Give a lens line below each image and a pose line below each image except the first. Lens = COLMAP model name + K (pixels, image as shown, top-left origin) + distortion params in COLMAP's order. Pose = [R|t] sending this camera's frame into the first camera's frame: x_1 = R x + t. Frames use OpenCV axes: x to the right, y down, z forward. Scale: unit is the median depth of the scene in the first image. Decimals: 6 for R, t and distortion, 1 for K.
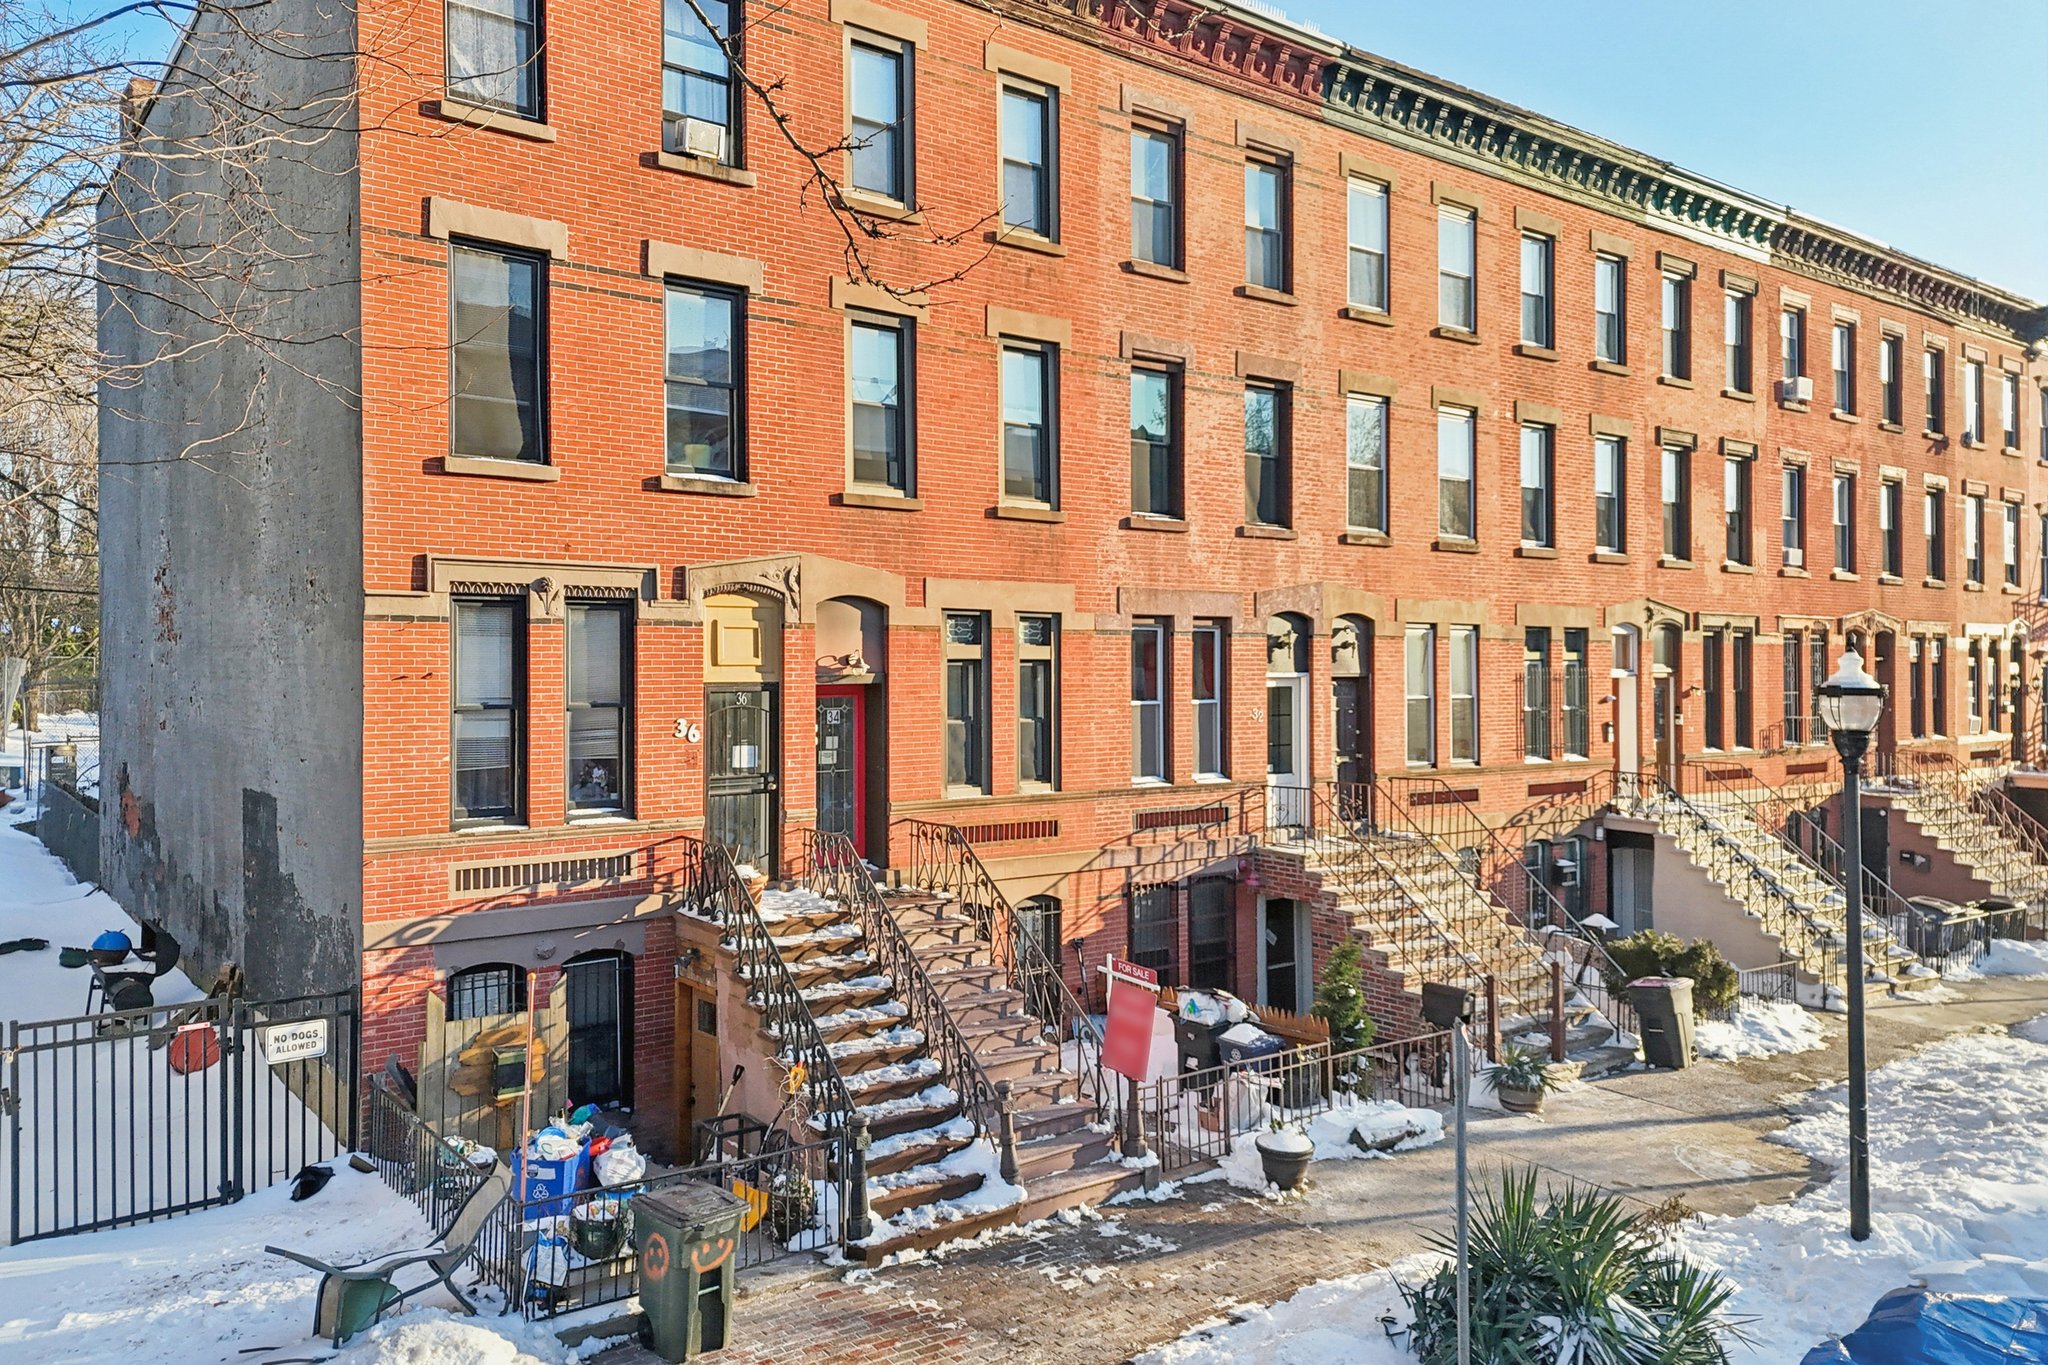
lens RADIAL K [[1498.4, 0, 1025.9], [0, 1498.4, 654.9], [0, 0, 1]] dist [0.096983, -0.122662]
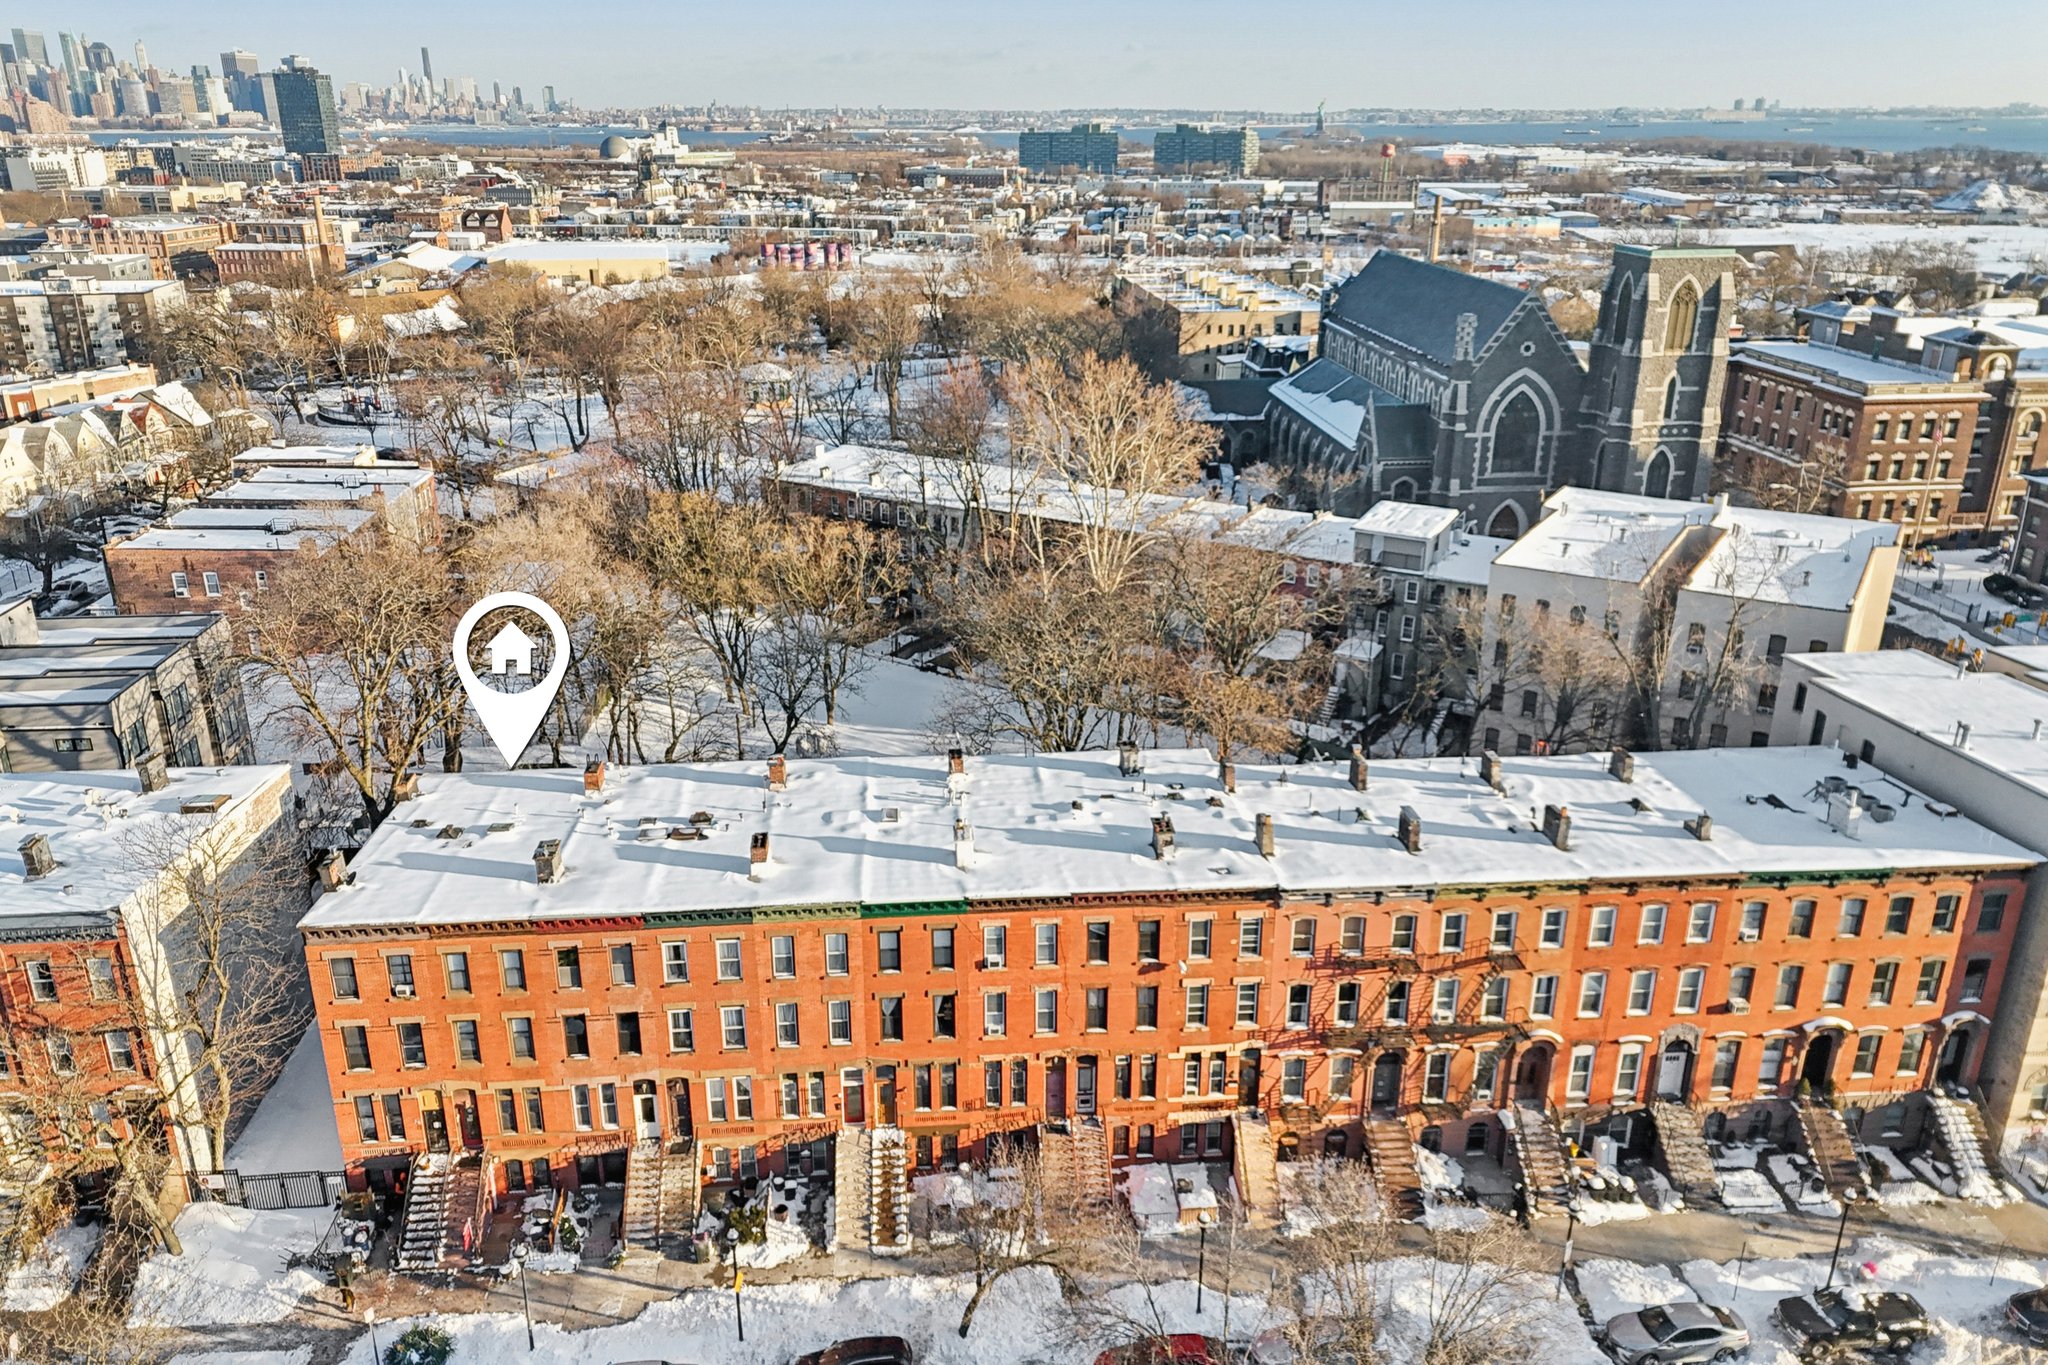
lens RADIAL K [[1498.4, 0, 1025.9], [0, 1498.4, 654.9], [0, 0, 1]] dist [0.096983, -0.122662]
pose [[0.841575, 0.185538, -0.507274, 2.267681], [-0.001826, 0.940125, 0.340825, -1.915233], [0.540137, -0.285904, 0.791524, -0.741599]]
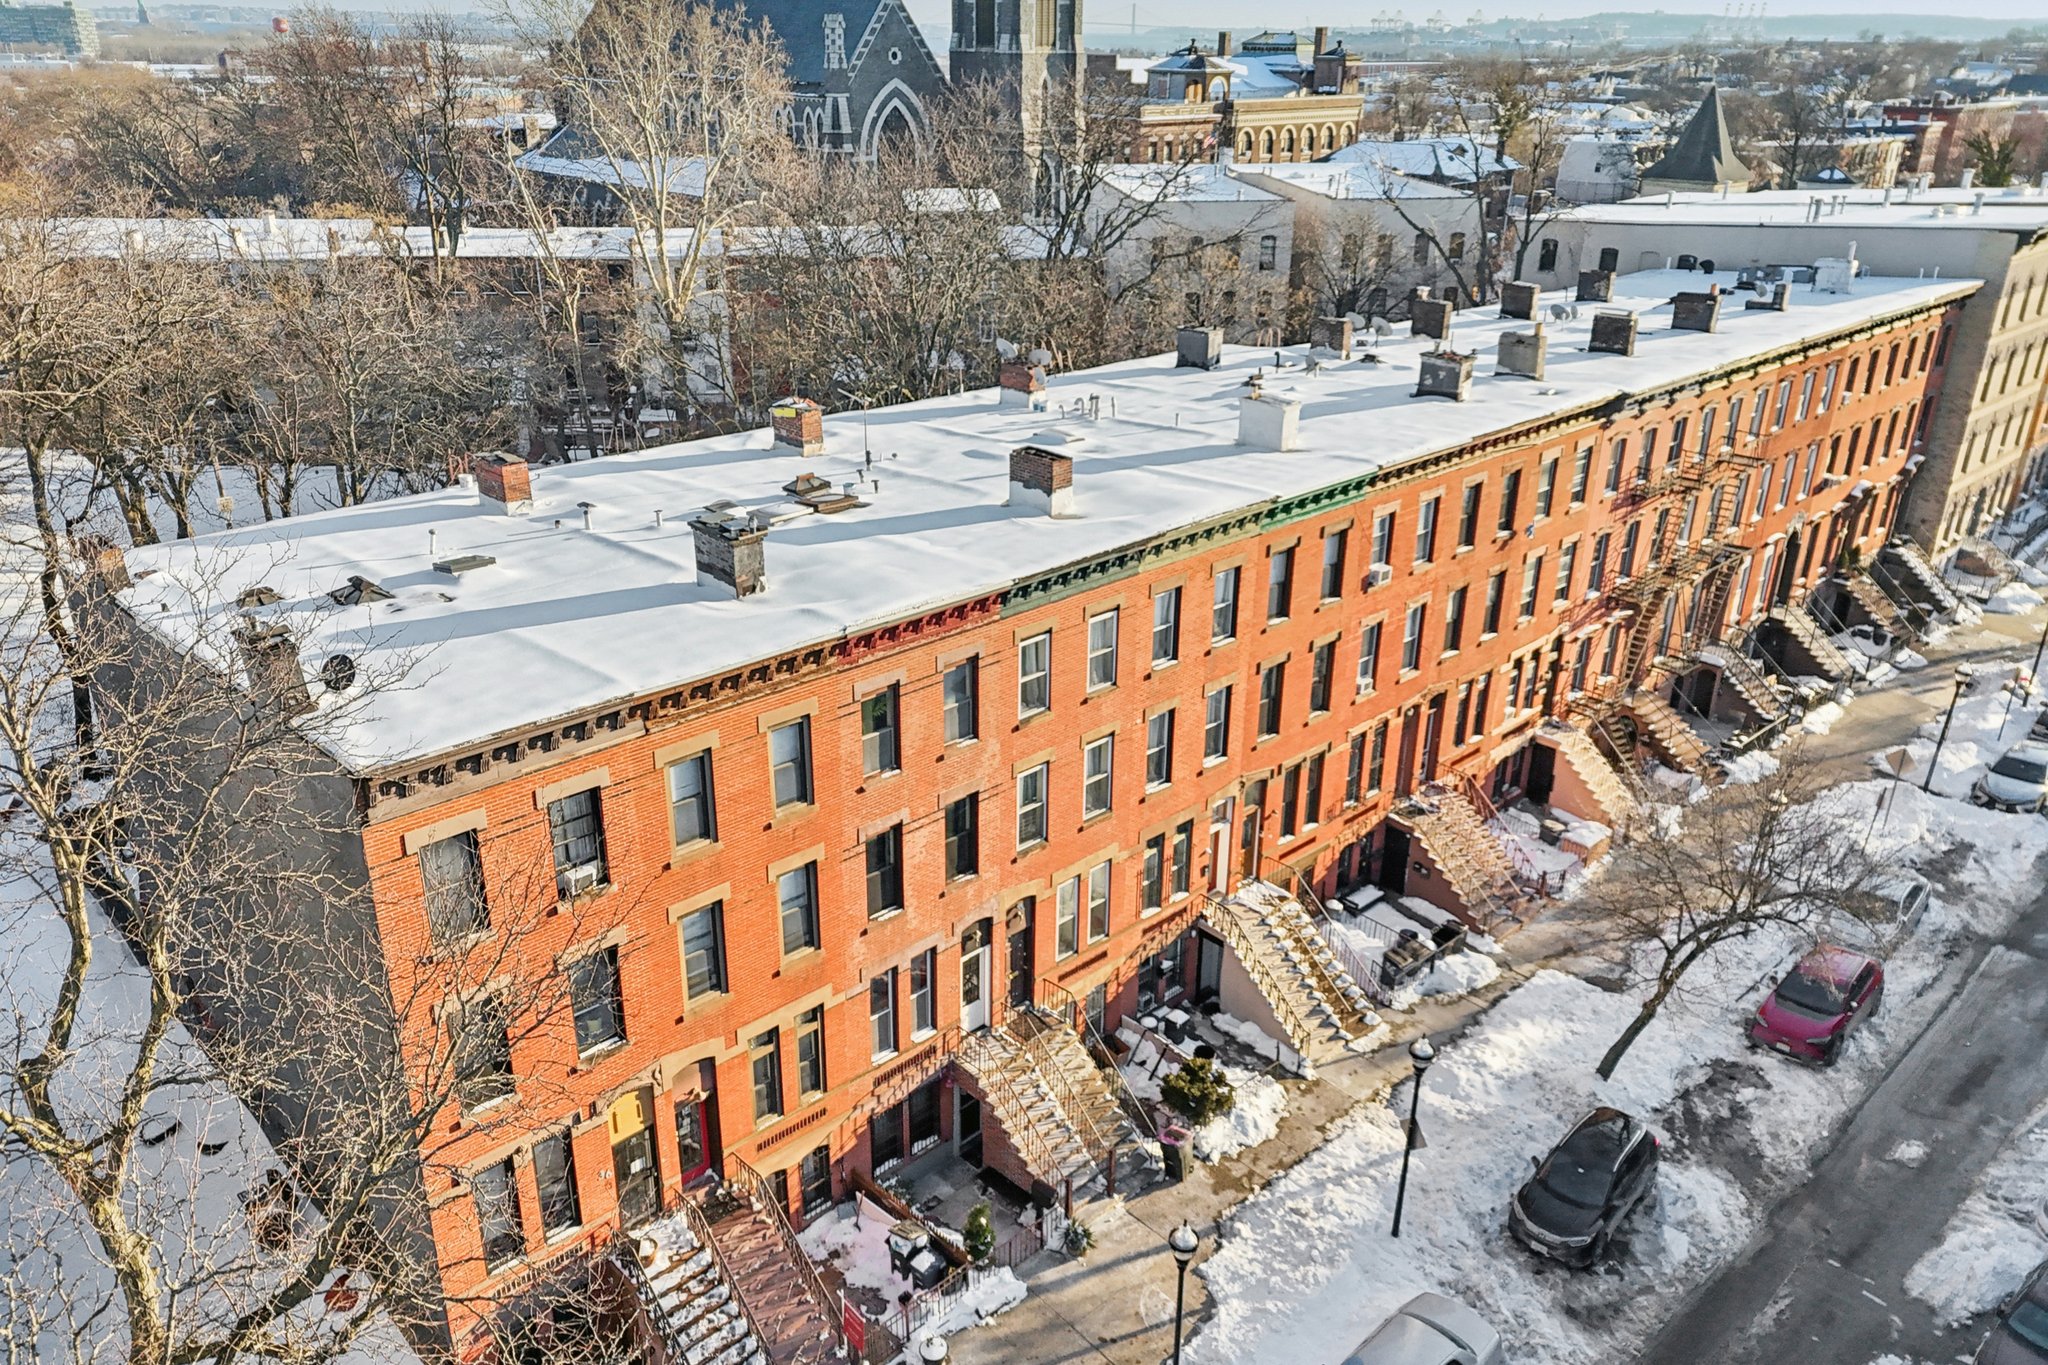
lens RADIAL K [[1498.4, 0, 1025.9], [0, 1498.4, 654.9], [0, 0, 1]] dist [0.096983, -0.122662]
pose [[0.994663, -0.025655, 0.099938, 0.081131], [-0.015039, 0.922204, 0.386411, -0.936698], [-0.102076, -0.385851, 0.916896, -0.350939]]
